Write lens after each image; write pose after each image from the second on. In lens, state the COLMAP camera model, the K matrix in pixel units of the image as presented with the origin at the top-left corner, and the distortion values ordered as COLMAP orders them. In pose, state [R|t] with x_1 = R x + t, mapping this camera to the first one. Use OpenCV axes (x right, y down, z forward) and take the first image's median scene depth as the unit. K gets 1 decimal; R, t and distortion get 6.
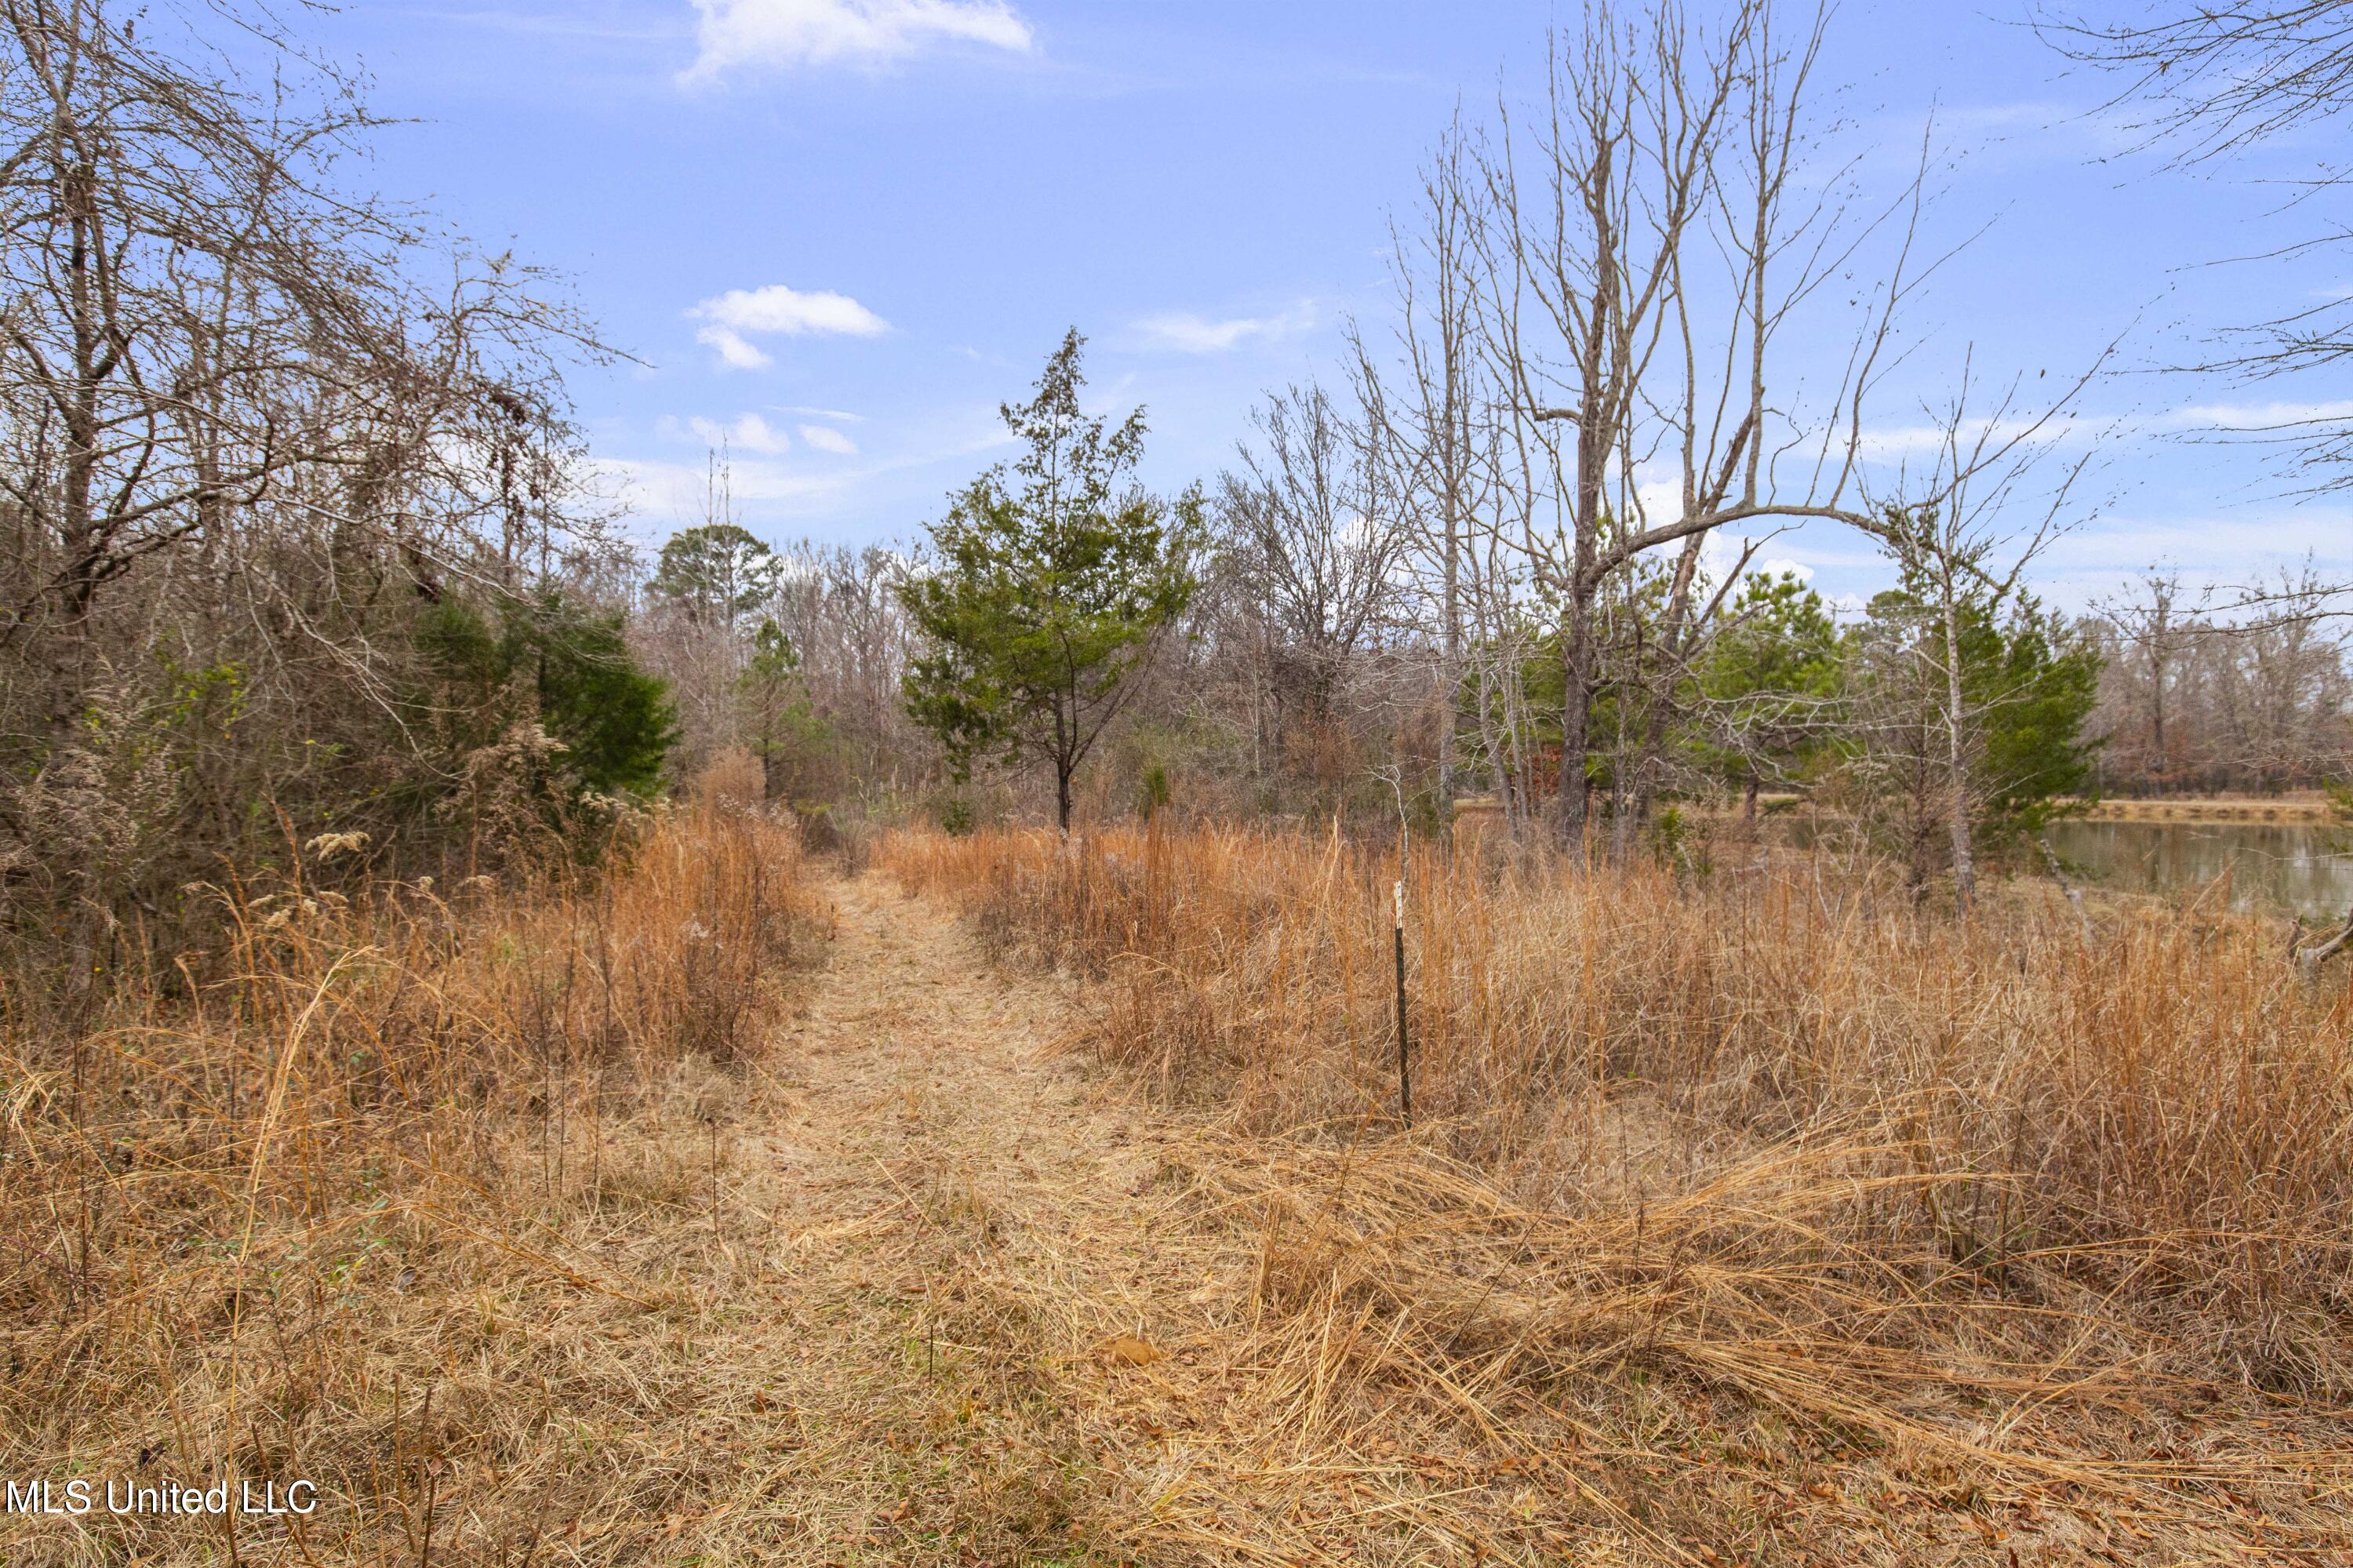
lens RADIAL K [[1091.8, 0, 1176.5], [0, 1091.8, 784.0], [0, 0, 1]] dist [-0.002569, 0.000285]
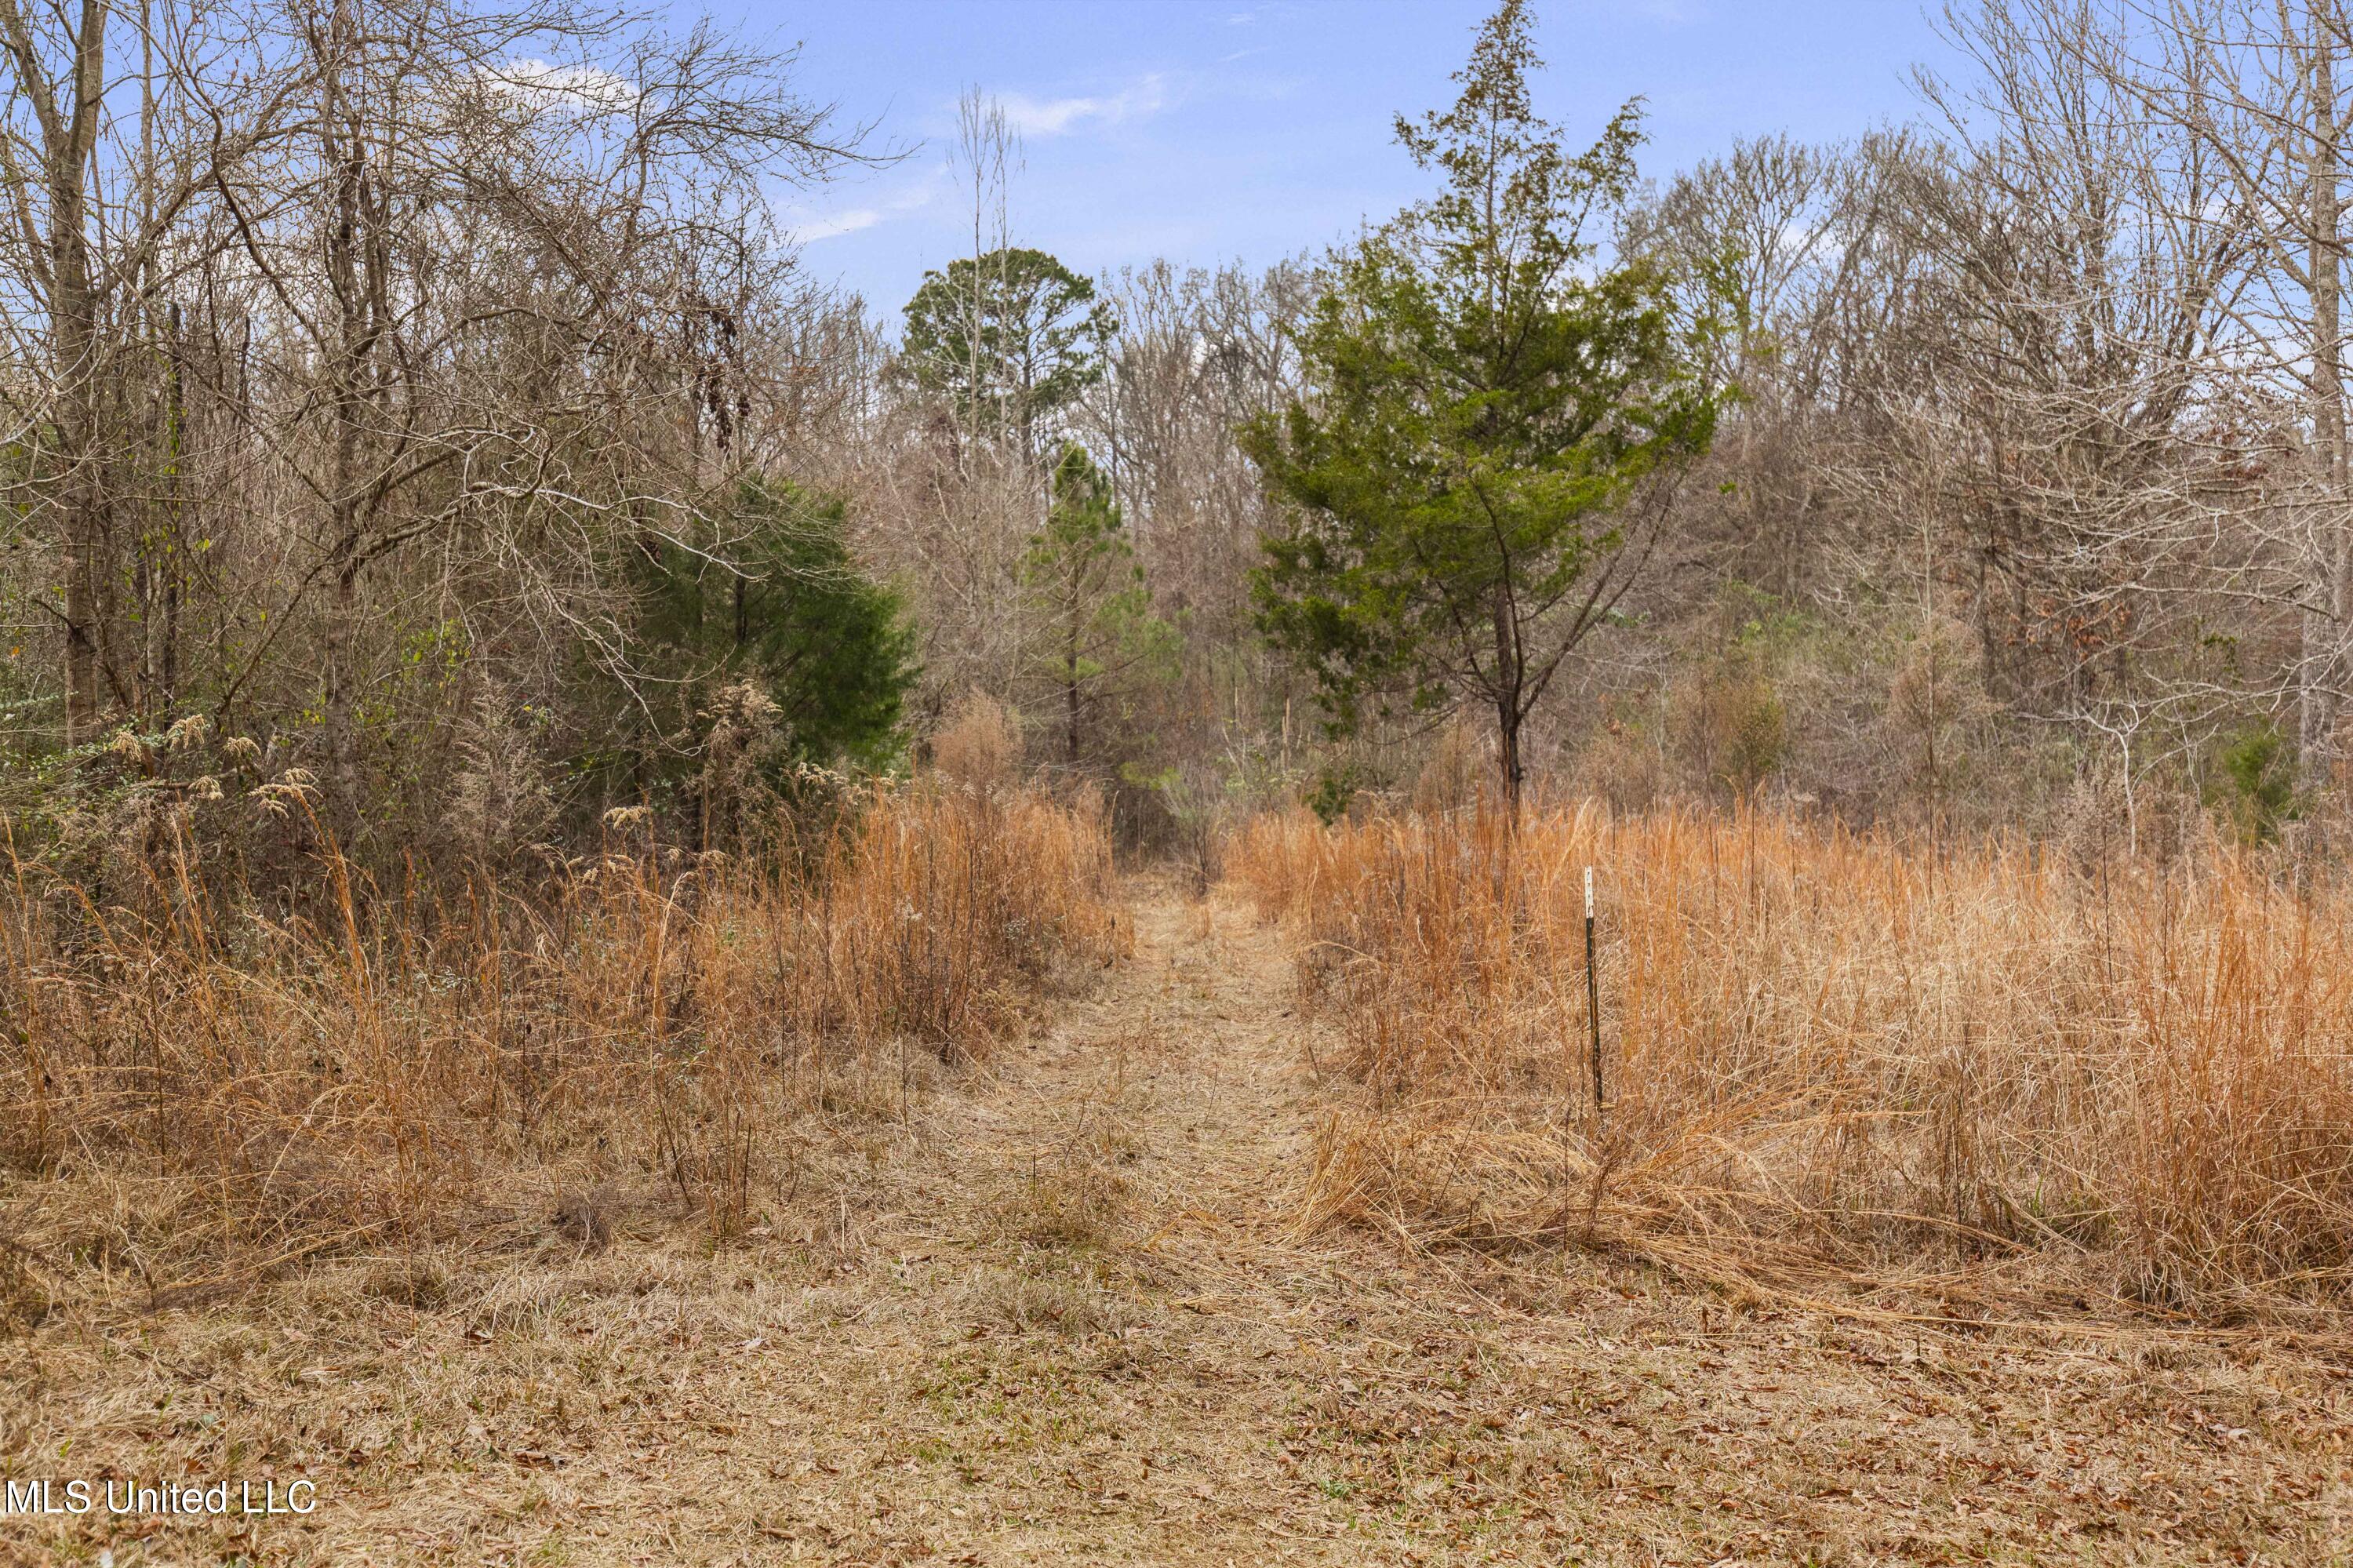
lens RADIAL K [[2260.9, 0, 1176.5], [0, 2260.9, 784.0], [0, 0, 1]] dist [0.012703, 0.004167]
pose [[0.947253, 0.002596, -0.320477, 0.123477], [0.005600, 0.999680, 0.024650, -0.007939], [0.320438, -0.025144, 0.946936, -0.237390]]
